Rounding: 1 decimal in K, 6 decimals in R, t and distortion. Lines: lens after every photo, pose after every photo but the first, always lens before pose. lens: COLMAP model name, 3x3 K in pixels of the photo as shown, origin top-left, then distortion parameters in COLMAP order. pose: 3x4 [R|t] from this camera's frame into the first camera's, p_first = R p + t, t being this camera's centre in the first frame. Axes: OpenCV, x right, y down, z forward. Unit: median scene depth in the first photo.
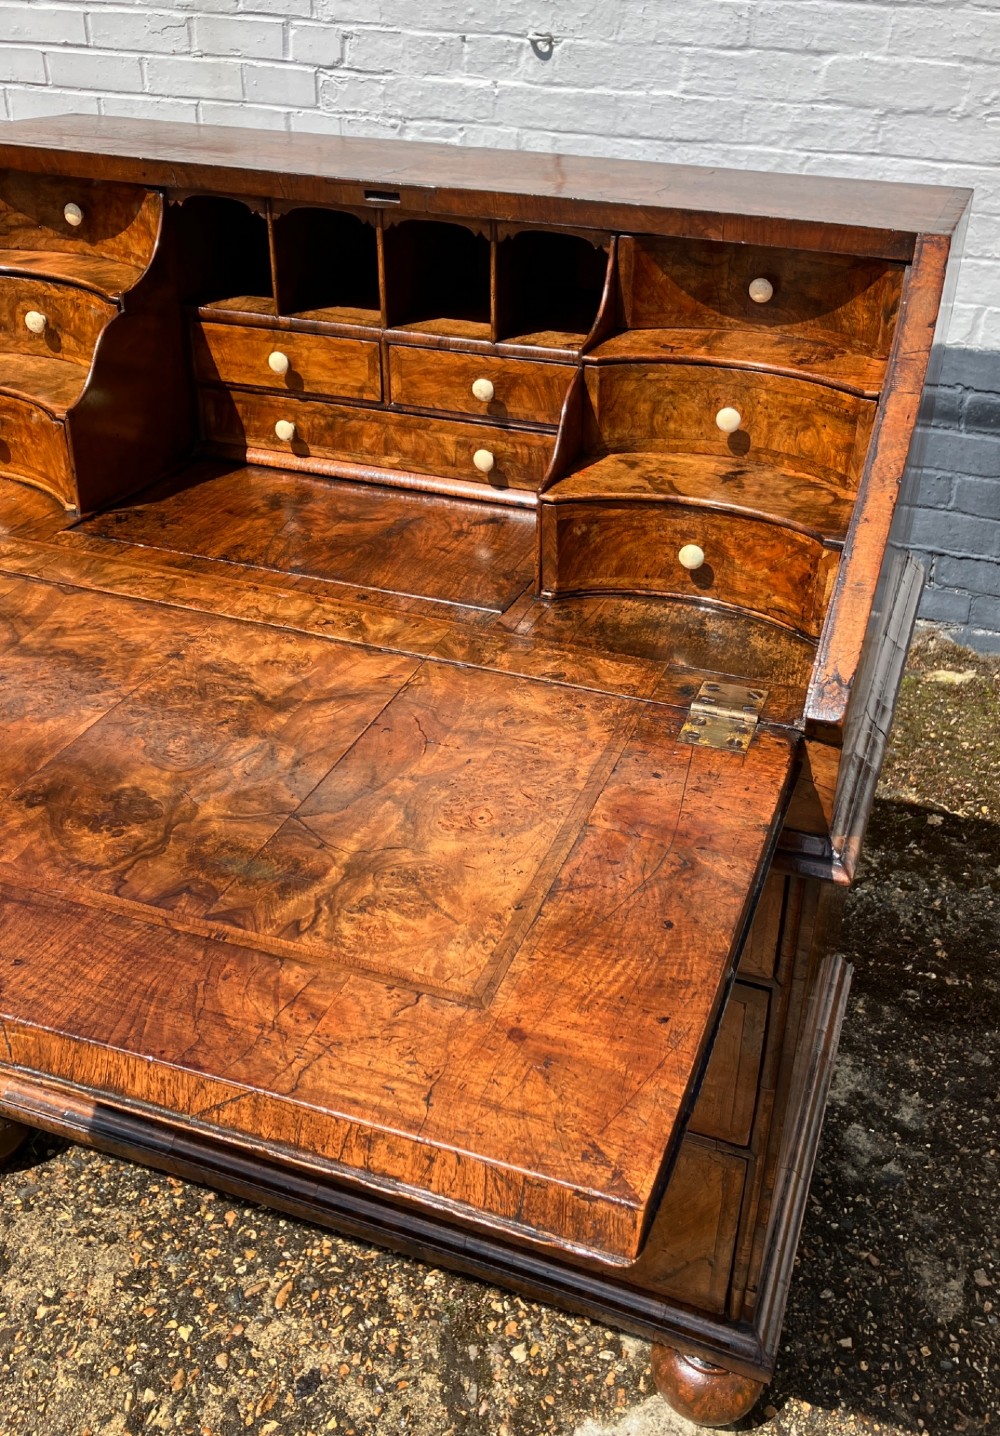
lens RADIAL K [[1253.8, 0, 552.2], [0, 1253.8, 674.7], [0, 0, 1]] dist [0.010393, 0.005848]
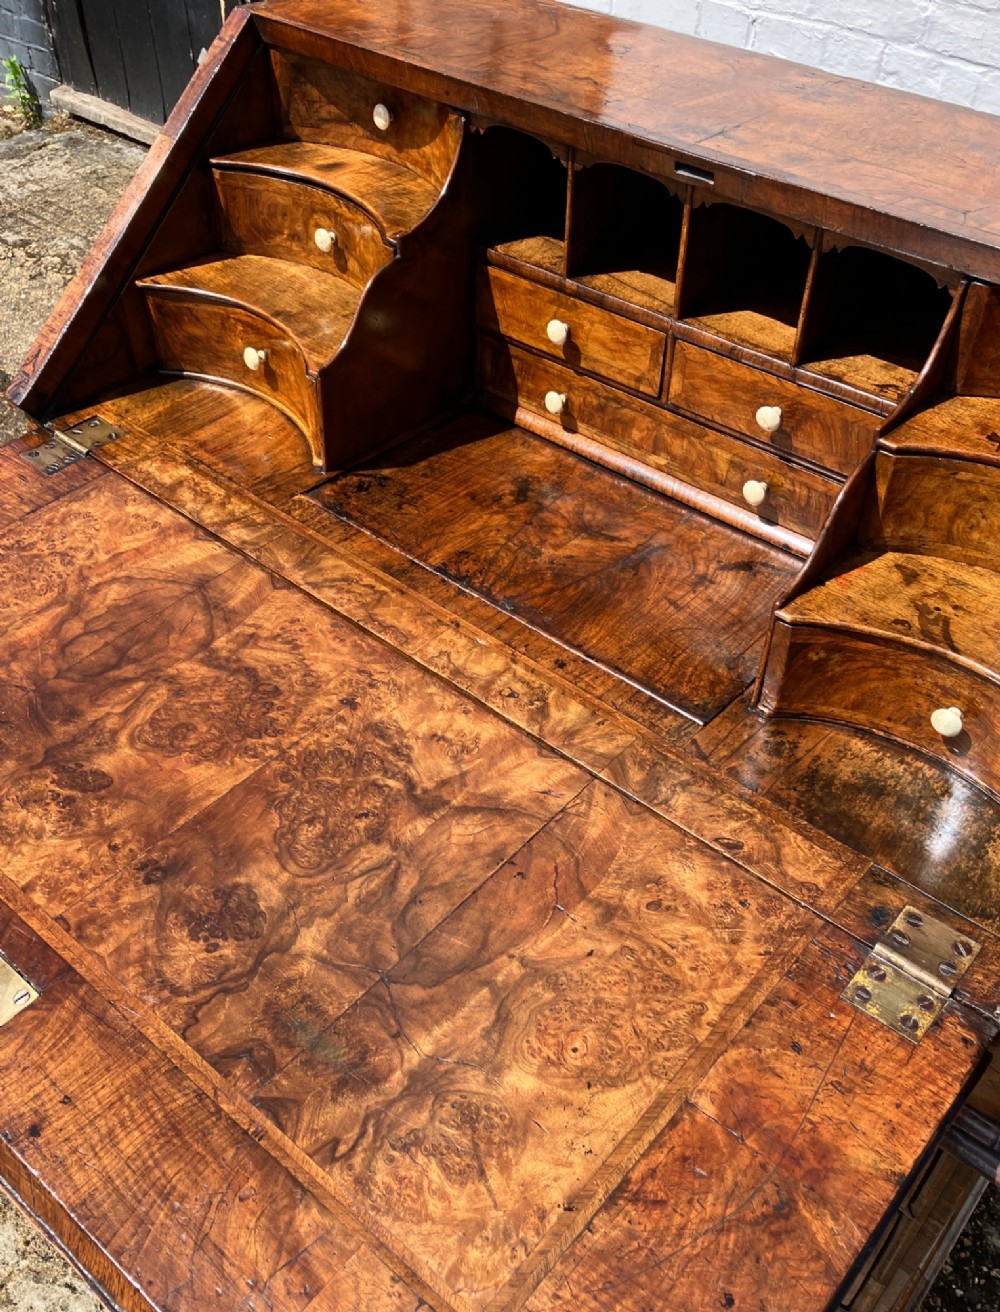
lens RADIAL K [[1155.7, 0, 531.5], [0, 1155.7, 682.5], [0, 0, 1]] dist [0.062678, -0.125520]
pose [[0.933710, 0.244935, -0.261137, 0.041037], [-0.180984, 0.952218, 0.246020, -0.207029], [0.308918, -0.182450, 0.933425, 0.175941]]
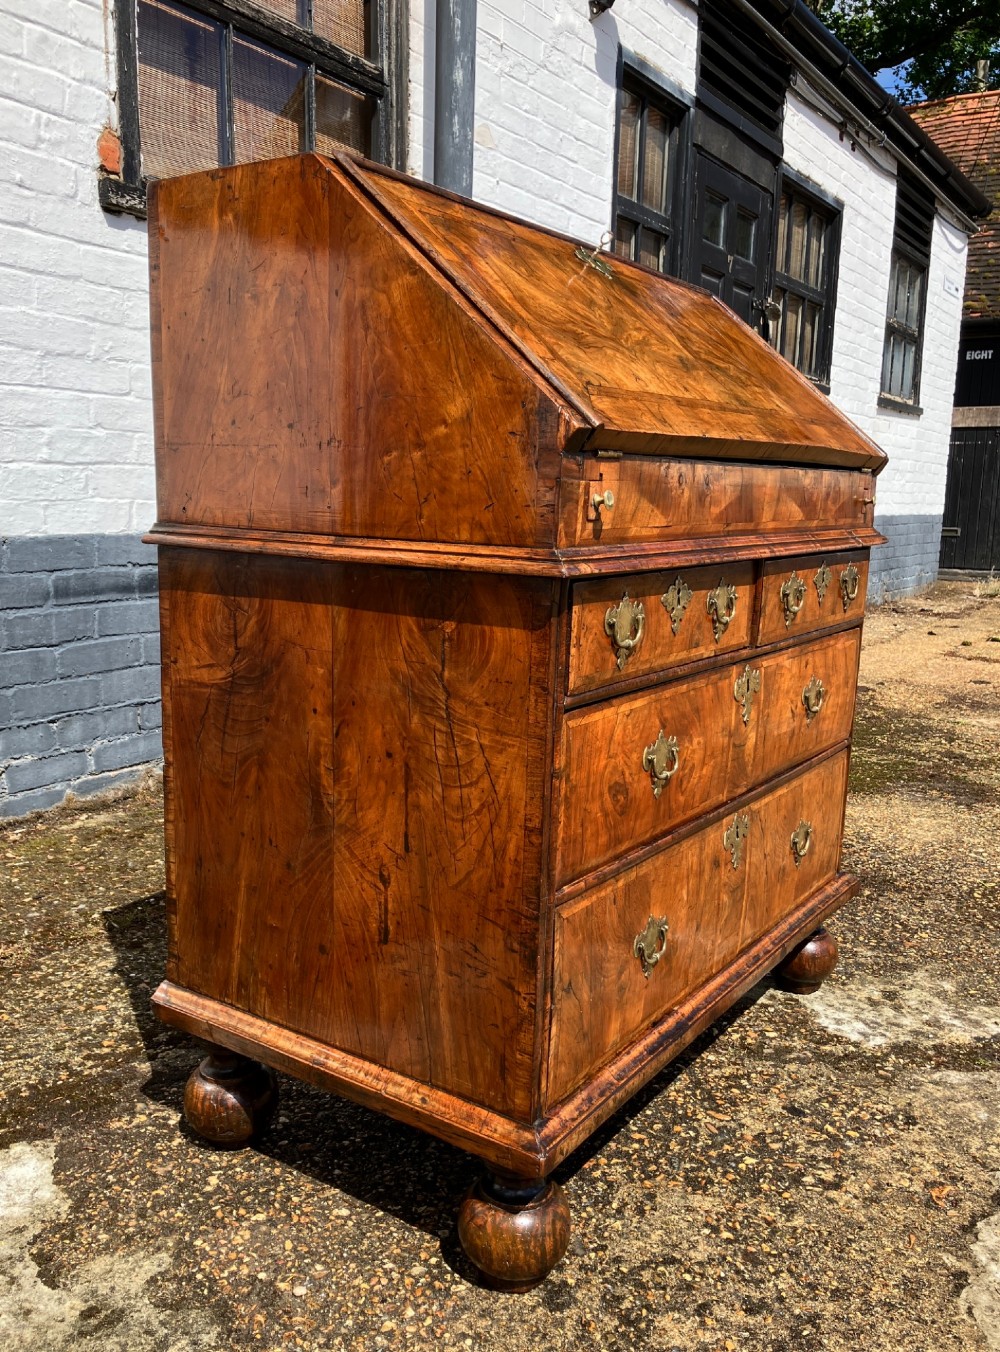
lens RADIAL K [[1186.0, 0, 462.9], [0, 1186.0, 711.6], [0, 0, 1]] dist [0.036253, -0.037548]
pose [[0.258538, -0.205224, 0.943950, -1.470273], [0.466212, 0.882345, 0.064140, -0.040966], [-0.846052, 0.423499, 0.323798, 0.777301]]
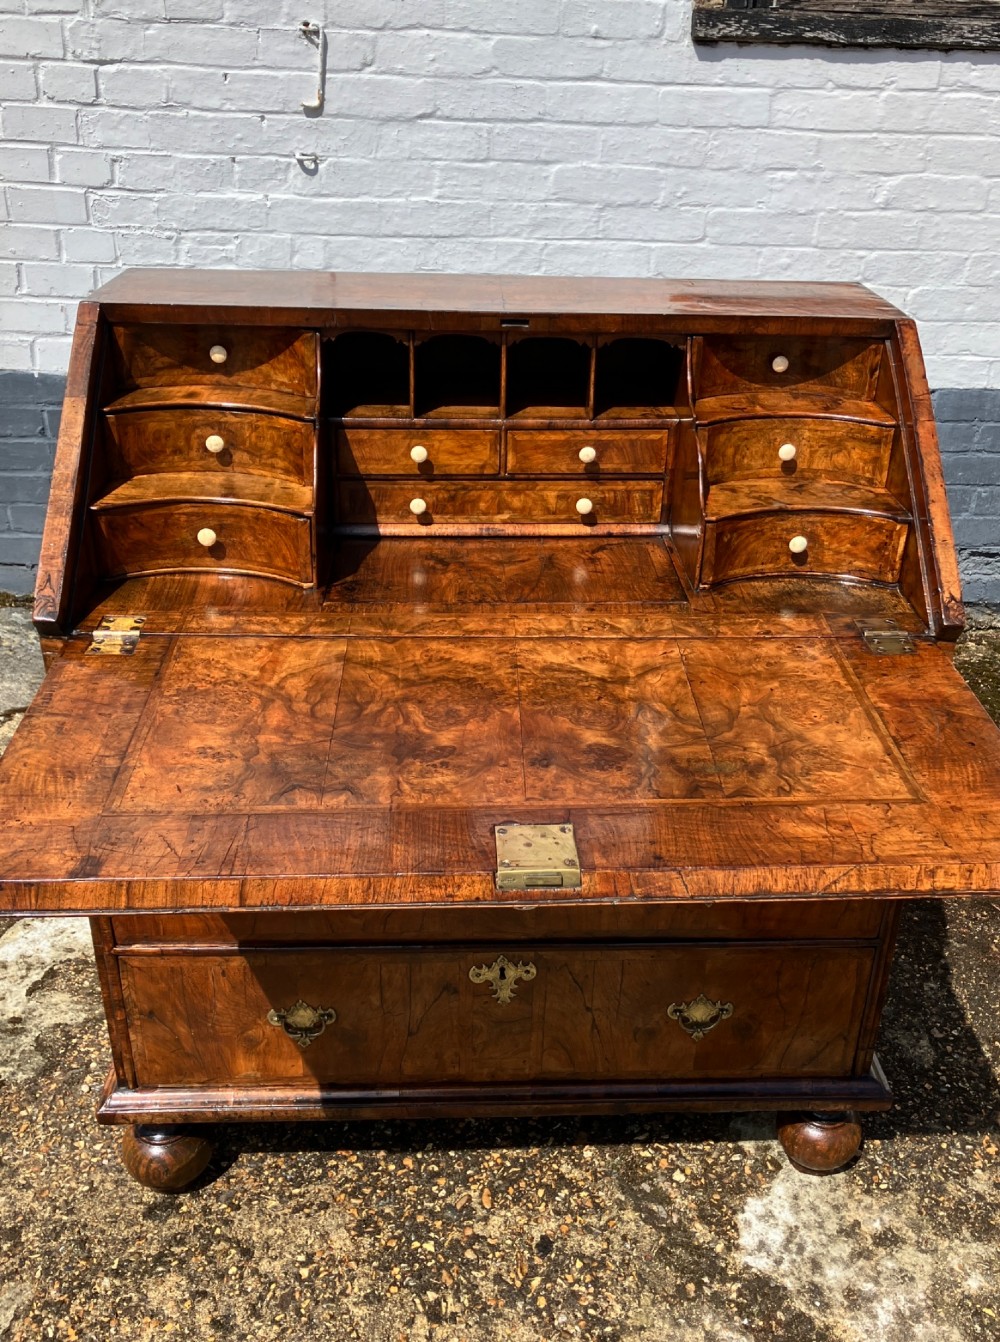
lens RADIAL K [[1254.6, 0, 512.1], [0, 1254.6, 676.7], [0, 0, 1]] dist [0.012586, 0.000000]
pose [[0.925794, -0.177341, 0.333850, -0.589305], [0.188277, 0.982116, -0.000410, -0.003662], [-0.327807, 0.063235, 0.942626, -0.232256]]
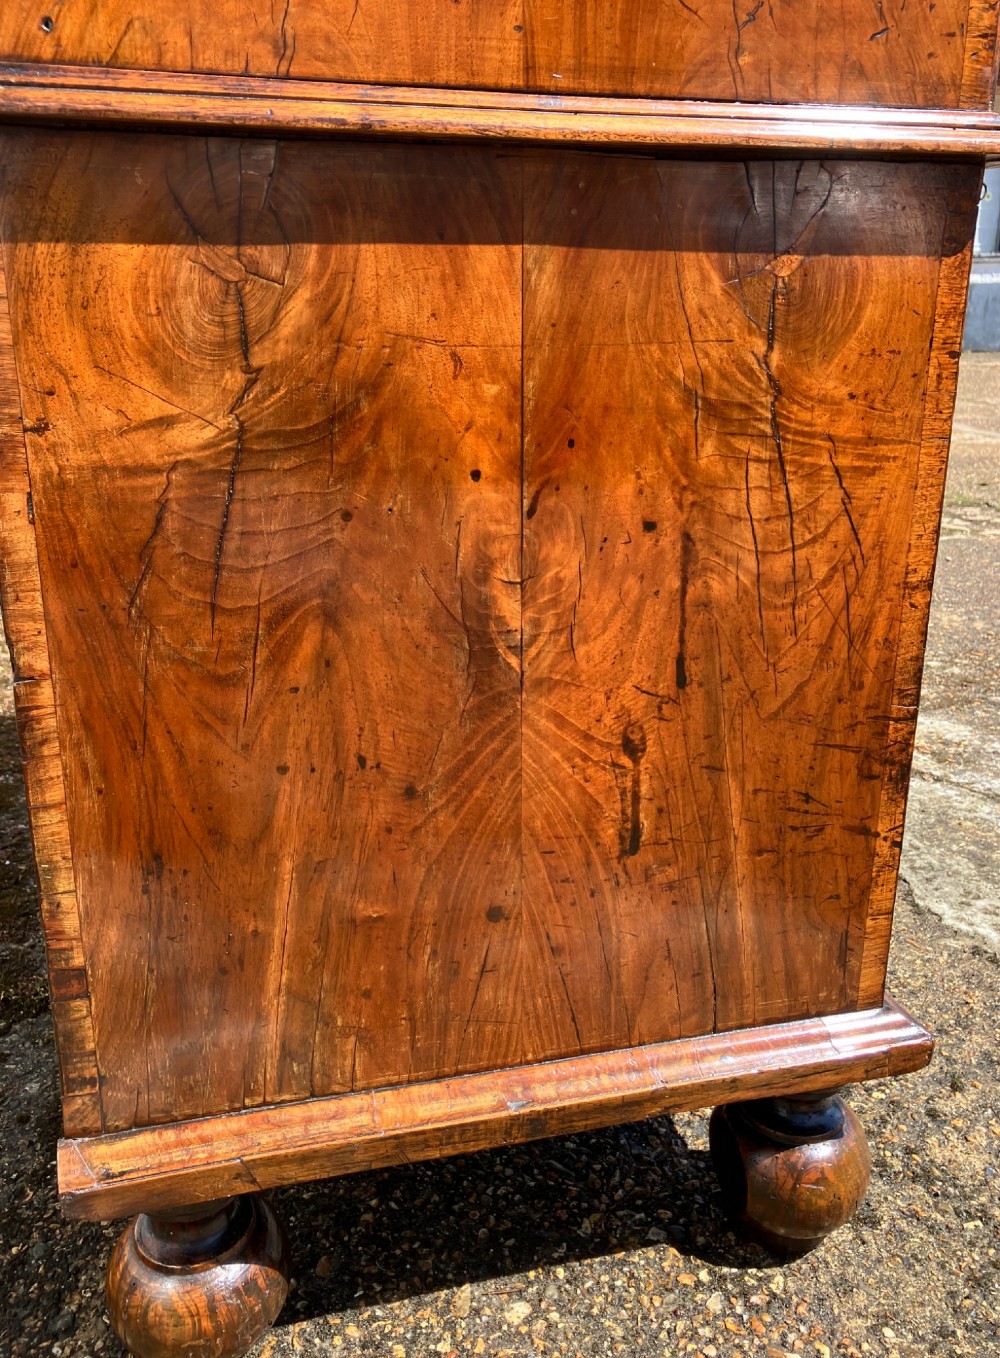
lens RADIAL K [[1191.2, 0, 503.5], [0, 1191.2, 661.0], [0, 0, 1]] dist [0.036253, -0.037548]
pose [[-0.586016, -0.274092, 0.762535, -0.946987], [0.385895, 0.733081, 0.560070, -0.265304], [-0.712510, 0.622468, -0.323826, 1.439970]]
